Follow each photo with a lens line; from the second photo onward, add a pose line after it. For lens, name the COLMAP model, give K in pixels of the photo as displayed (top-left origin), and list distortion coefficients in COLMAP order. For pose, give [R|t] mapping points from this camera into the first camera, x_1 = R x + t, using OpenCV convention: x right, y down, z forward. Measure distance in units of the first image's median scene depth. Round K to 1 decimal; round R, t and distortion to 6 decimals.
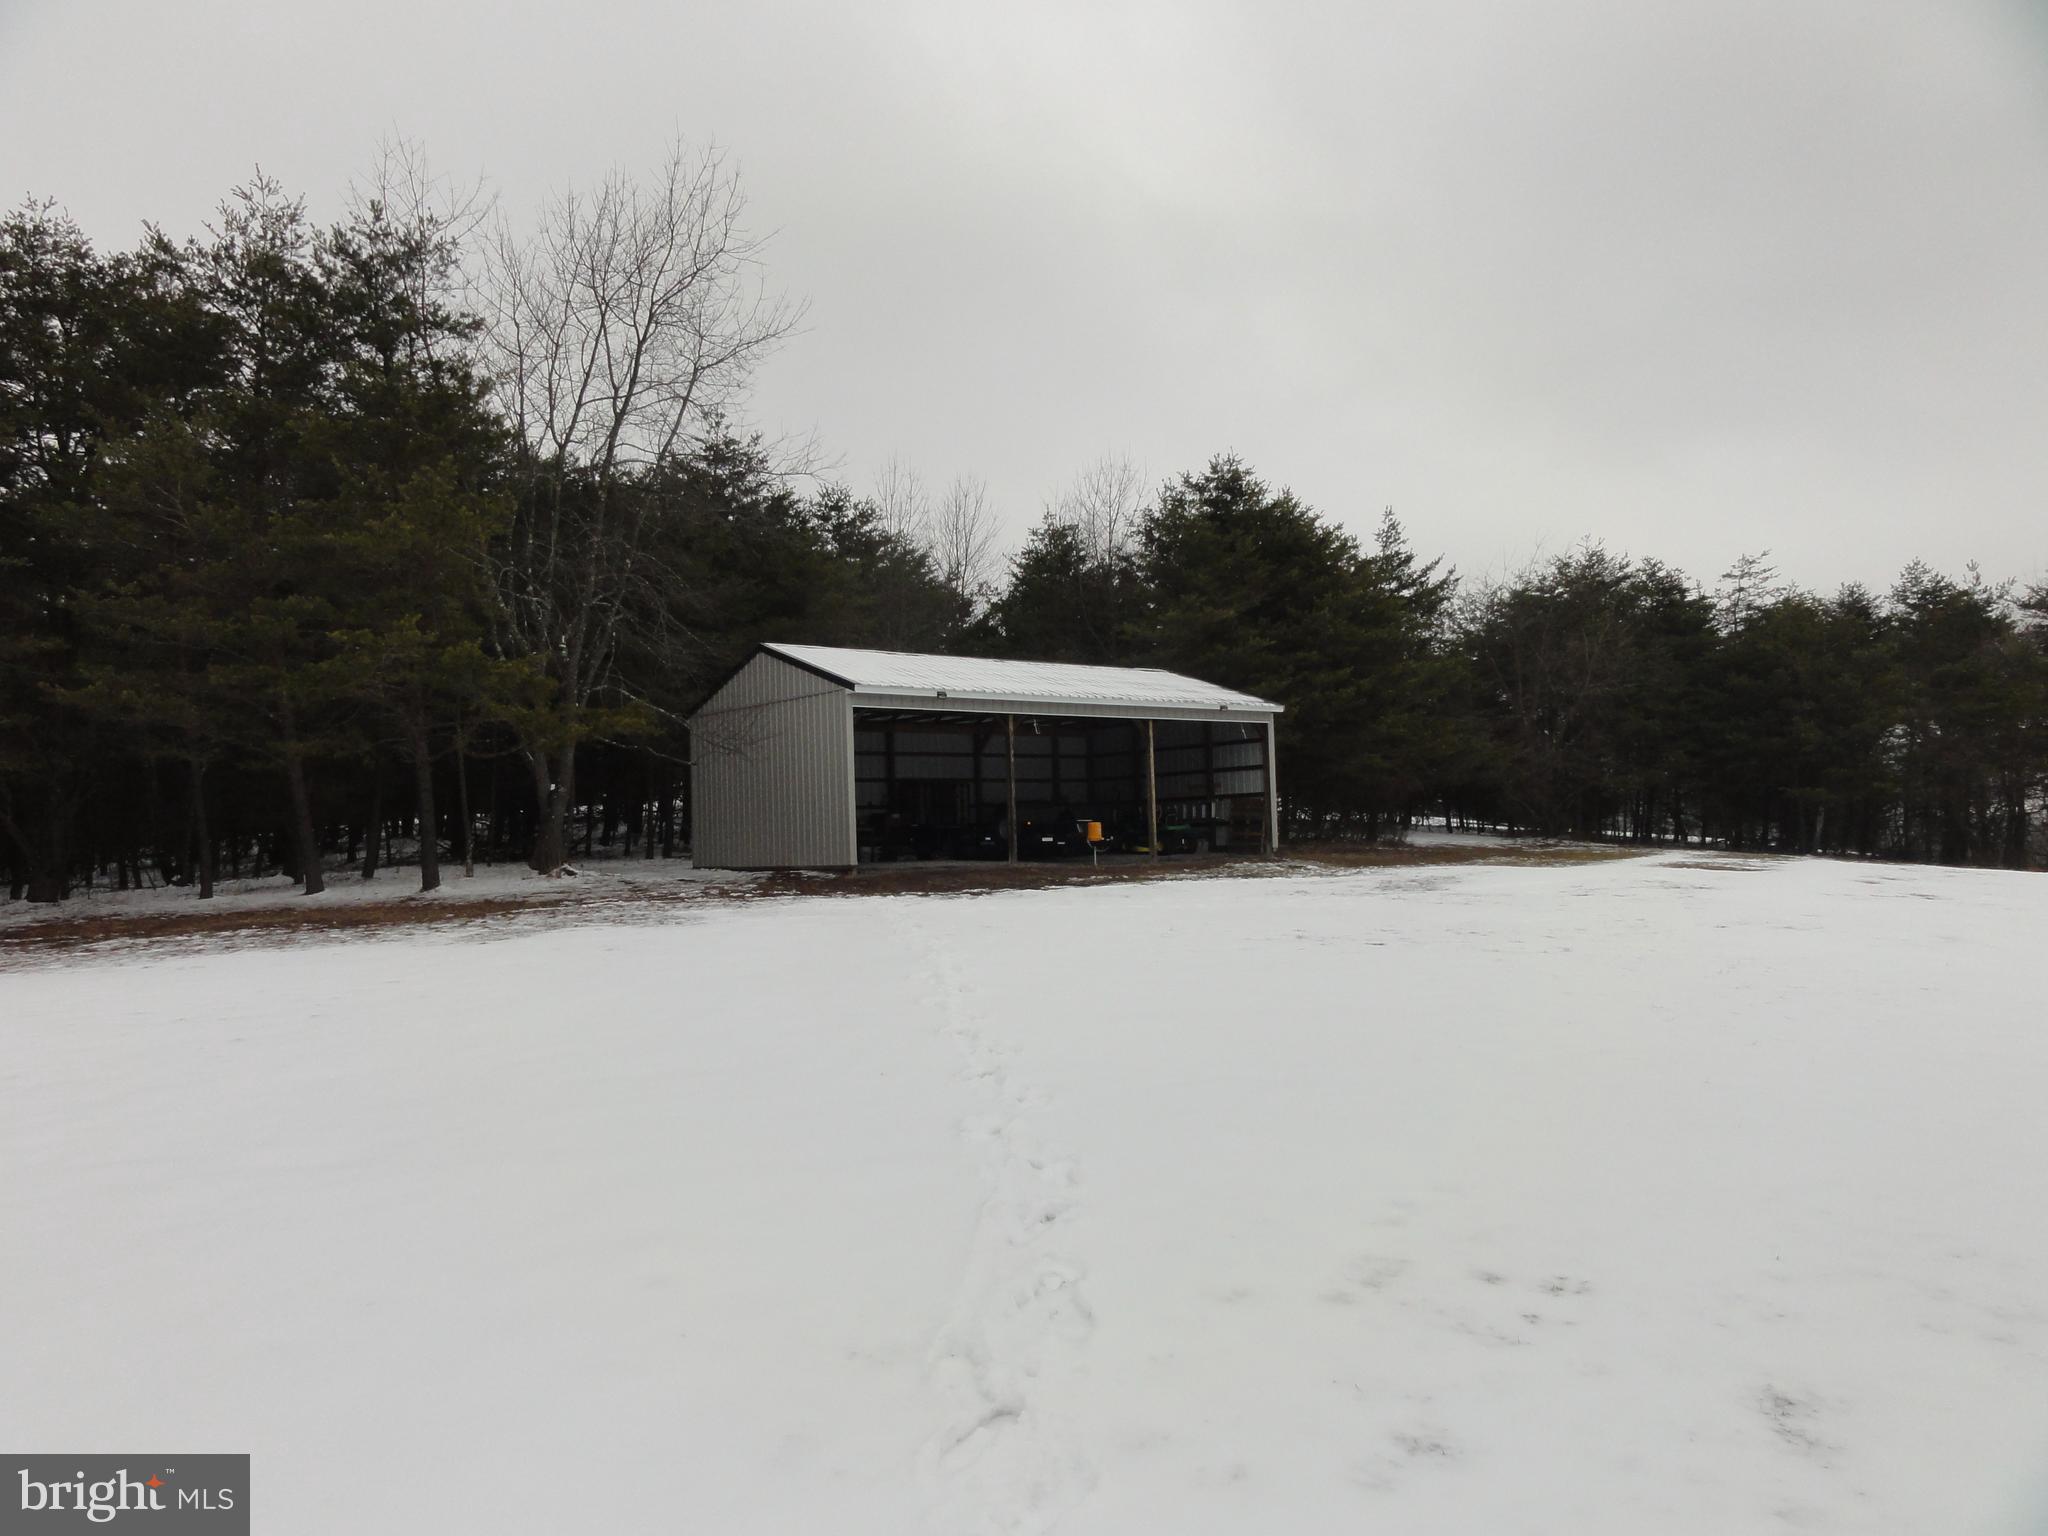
lens RADIAL K [[1458.3, 0, 1024.8], [0, 1458.3, 755.5], [0, 0, 1]] dist [-0.001021, 0.001801]
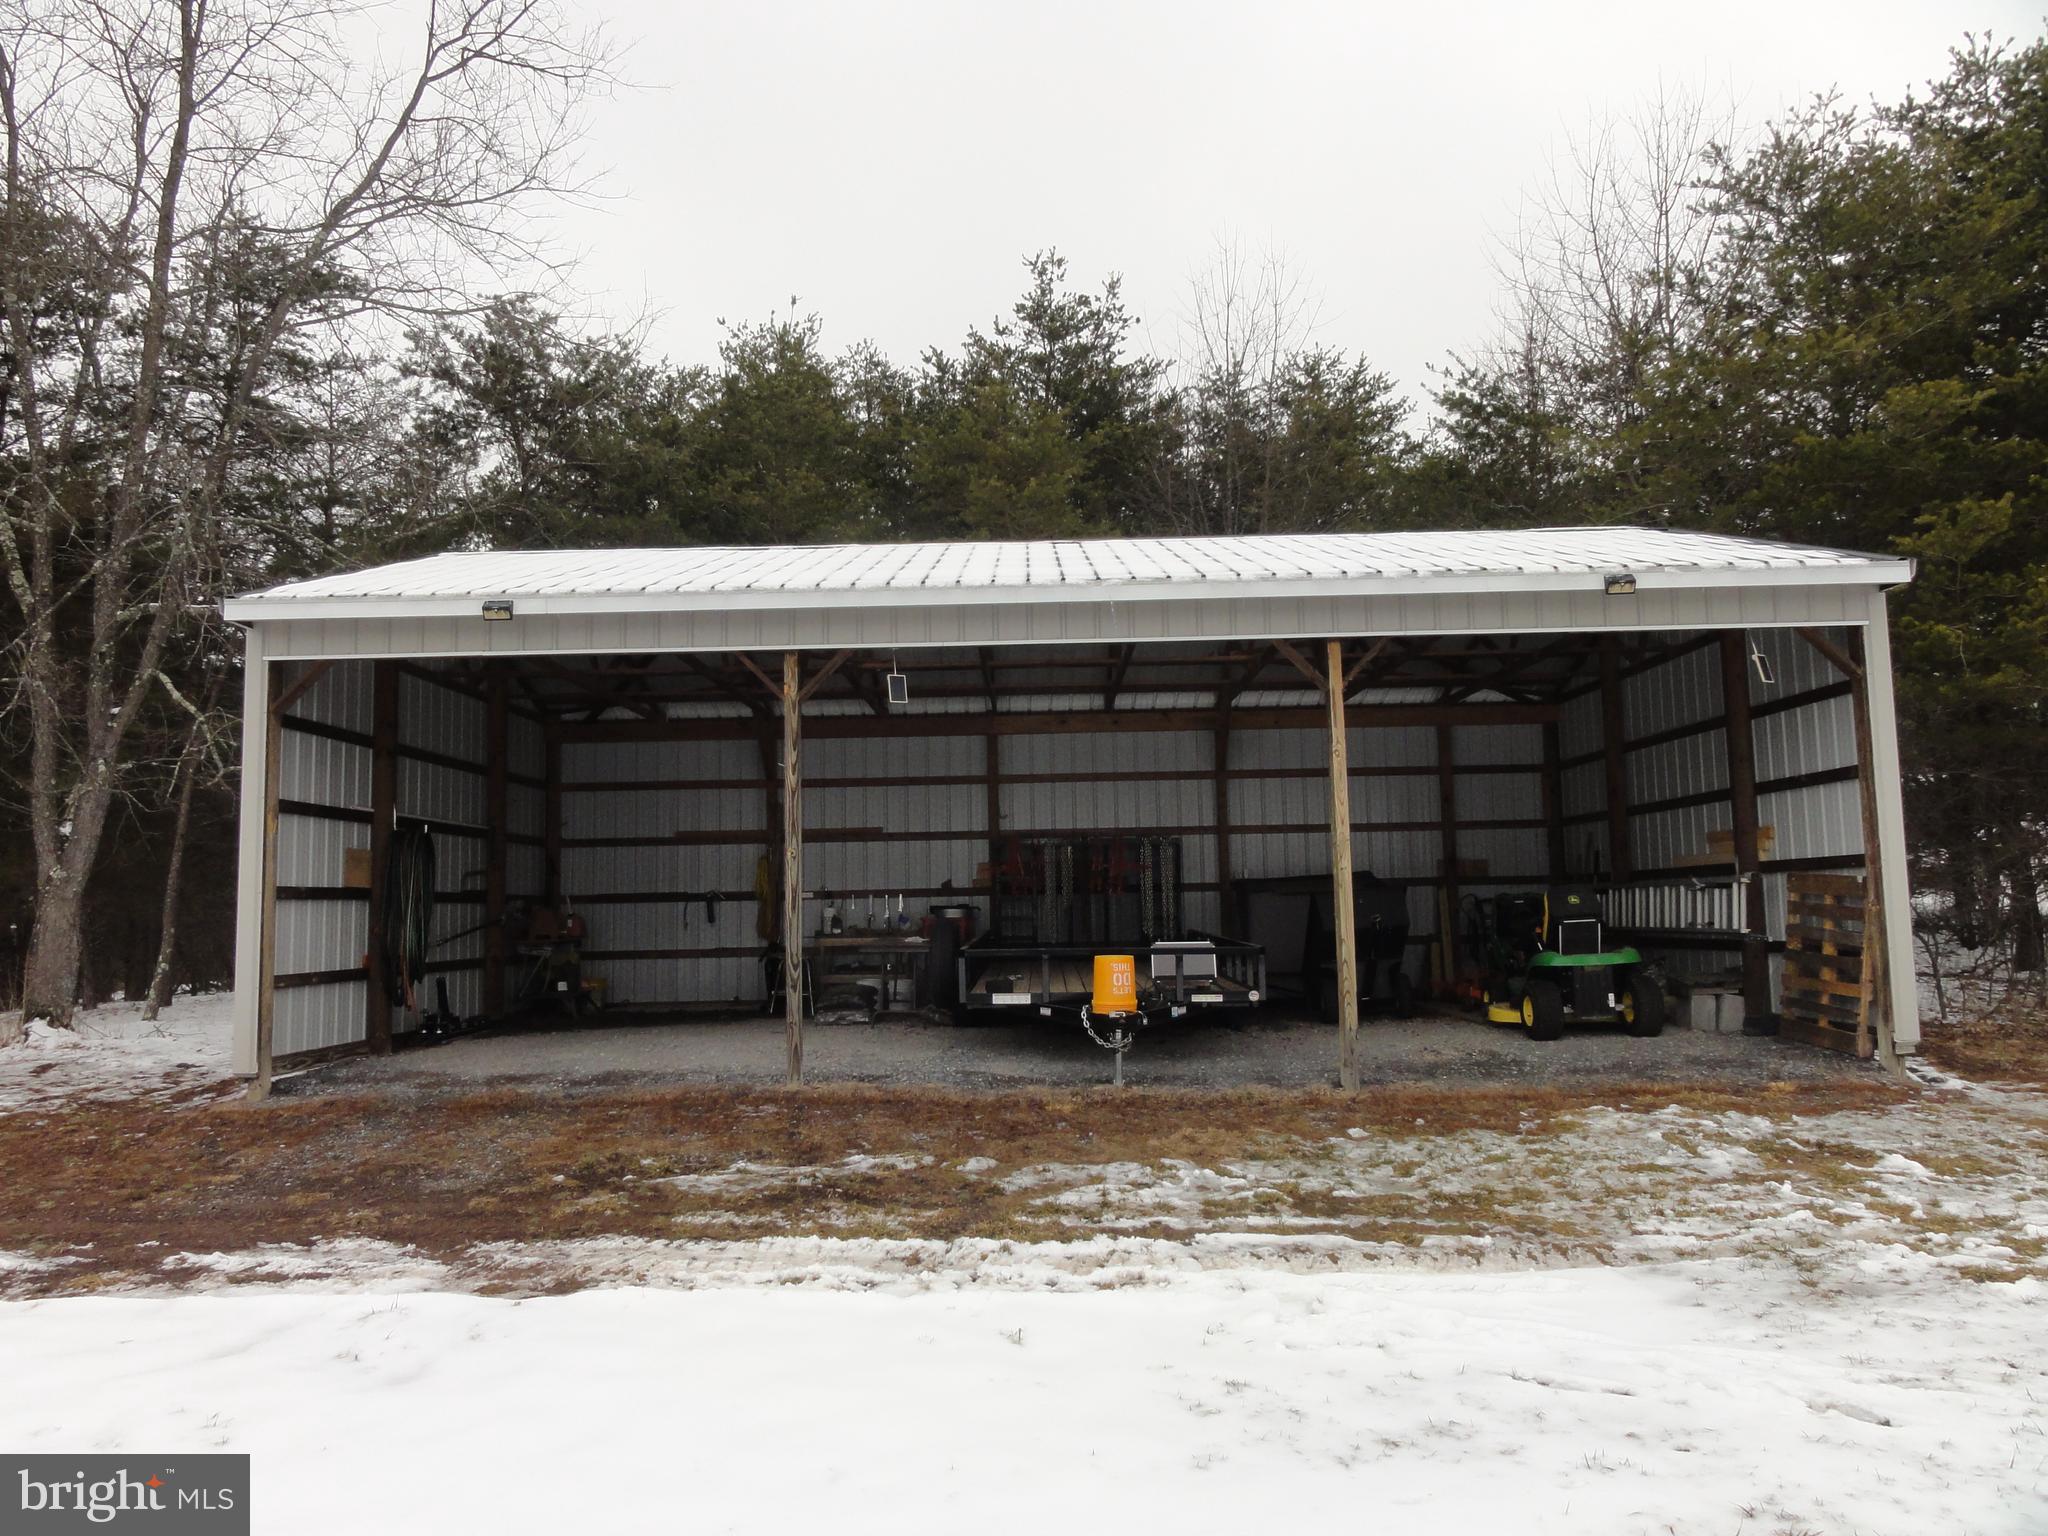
lens RADIAL K [[1415.4, 0, 1024.0], [0, 1415.4, 768.0], [0, 0, 1]] dist [-0.012428, 0.003310]
pose [[0.763535, -0.046747, -0.644072, 0.221697], [0.031303, 0.998883, -0.035391, 0.012291], [0.645007, 0.006861, 0.764146, 0.667407]]
